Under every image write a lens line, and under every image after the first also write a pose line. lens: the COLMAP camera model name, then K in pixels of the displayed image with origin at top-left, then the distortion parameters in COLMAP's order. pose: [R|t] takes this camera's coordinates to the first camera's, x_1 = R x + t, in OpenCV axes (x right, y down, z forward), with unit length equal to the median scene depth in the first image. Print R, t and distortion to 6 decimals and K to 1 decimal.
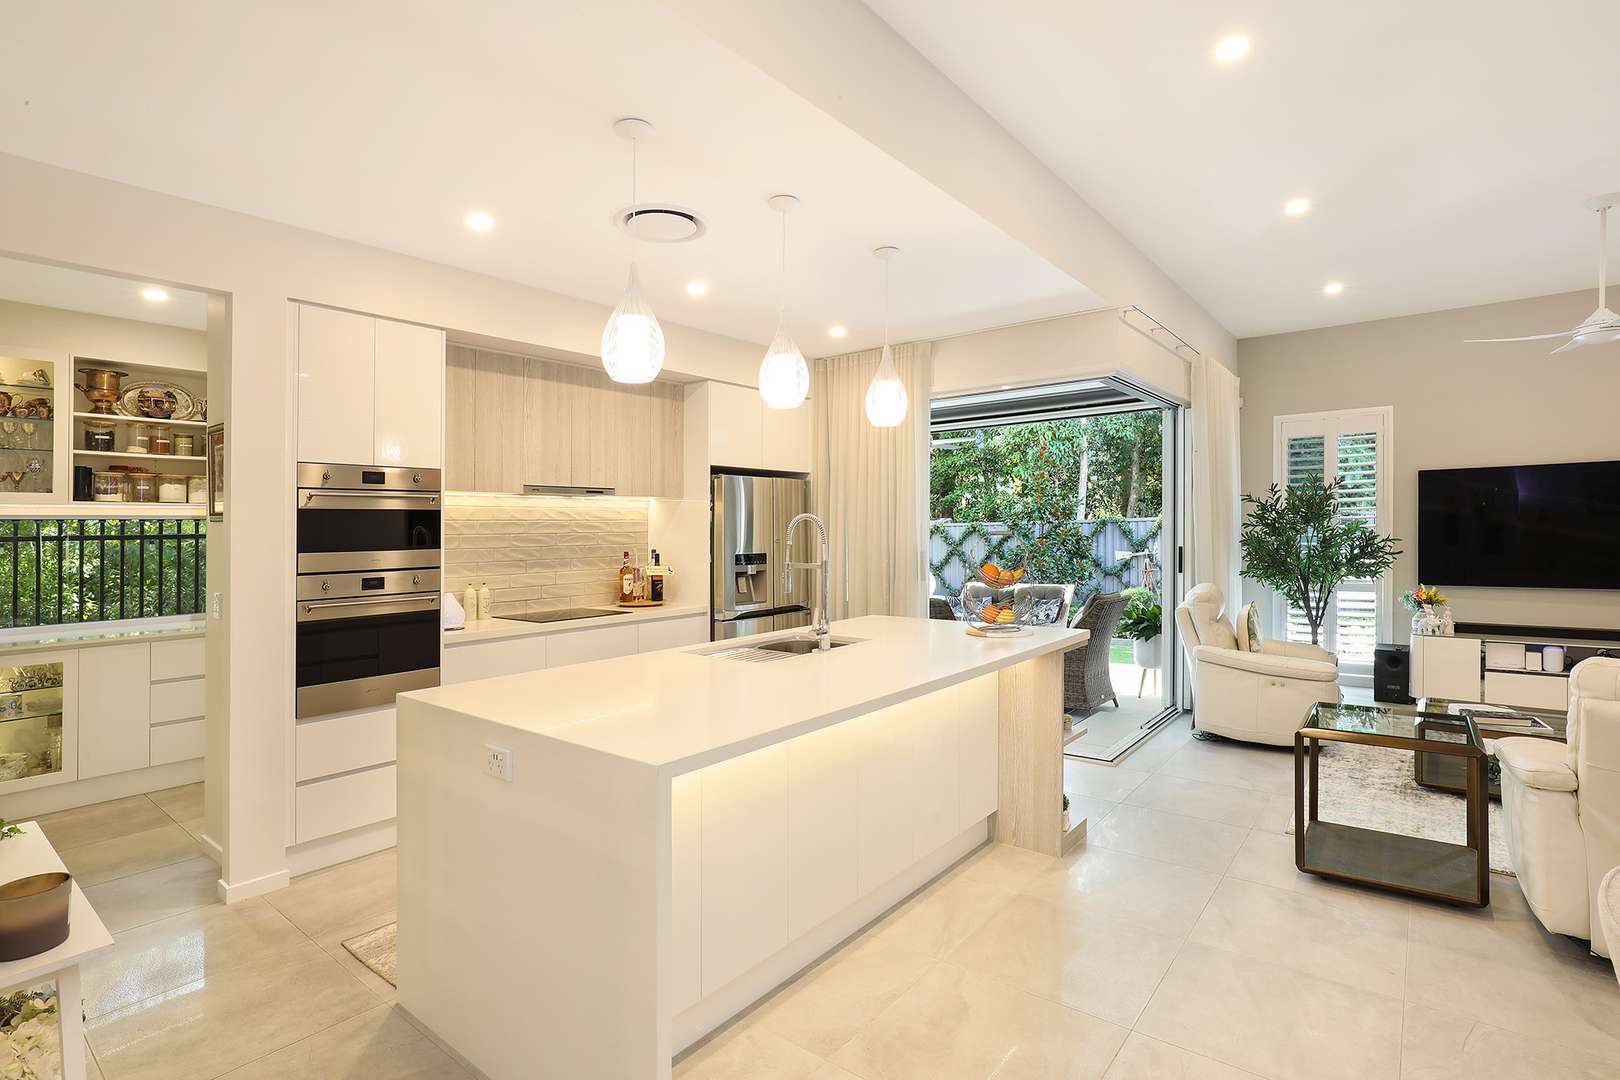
lens RADIAL K [[819.2, 0, 822.5], [0, 819.2, 527.1], [0, 0, 1]] dist [-0.001580, 0.000296]
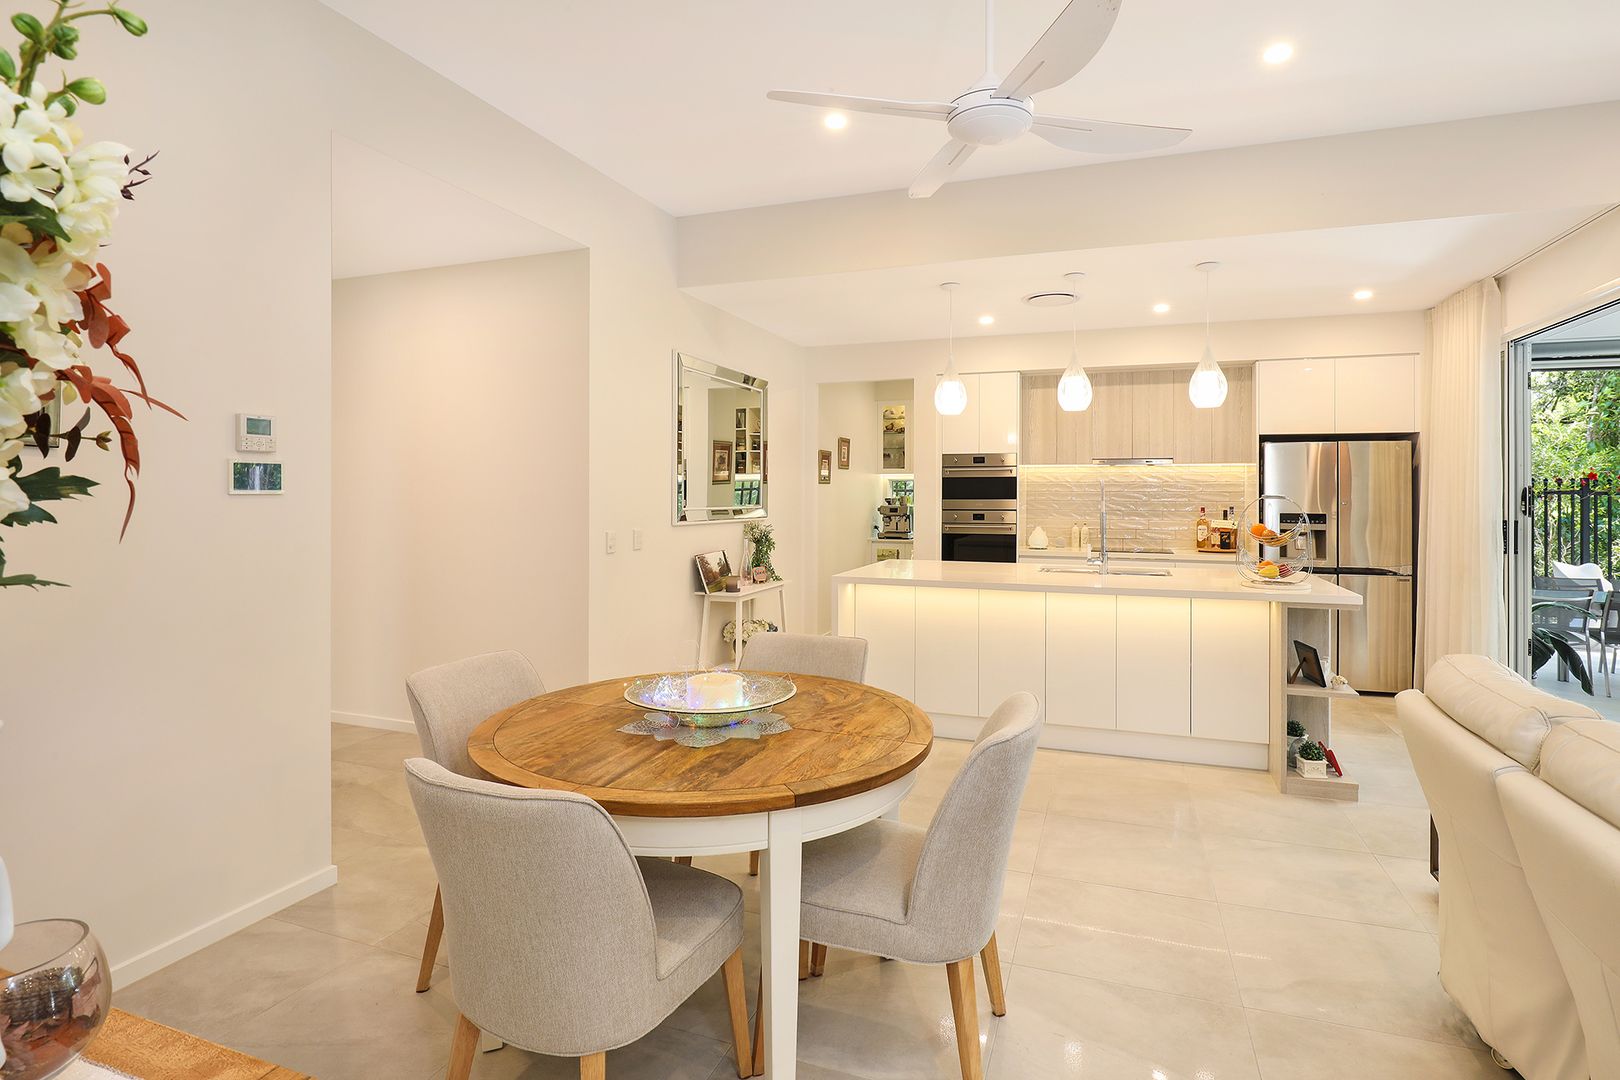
lens RADIAL K [[819.2, 0, 823.1], [0, 819.2, 498.6], [0, 0, 1]] dist [-0.001580, 0.000296]
pose [[0.319164, 0.021090, -0.947465, 1.043232], [-0.006217, 0.999777, 0.020160, -0.007058], [0.947679, -0.000544, 0.319224, 0.067889]]
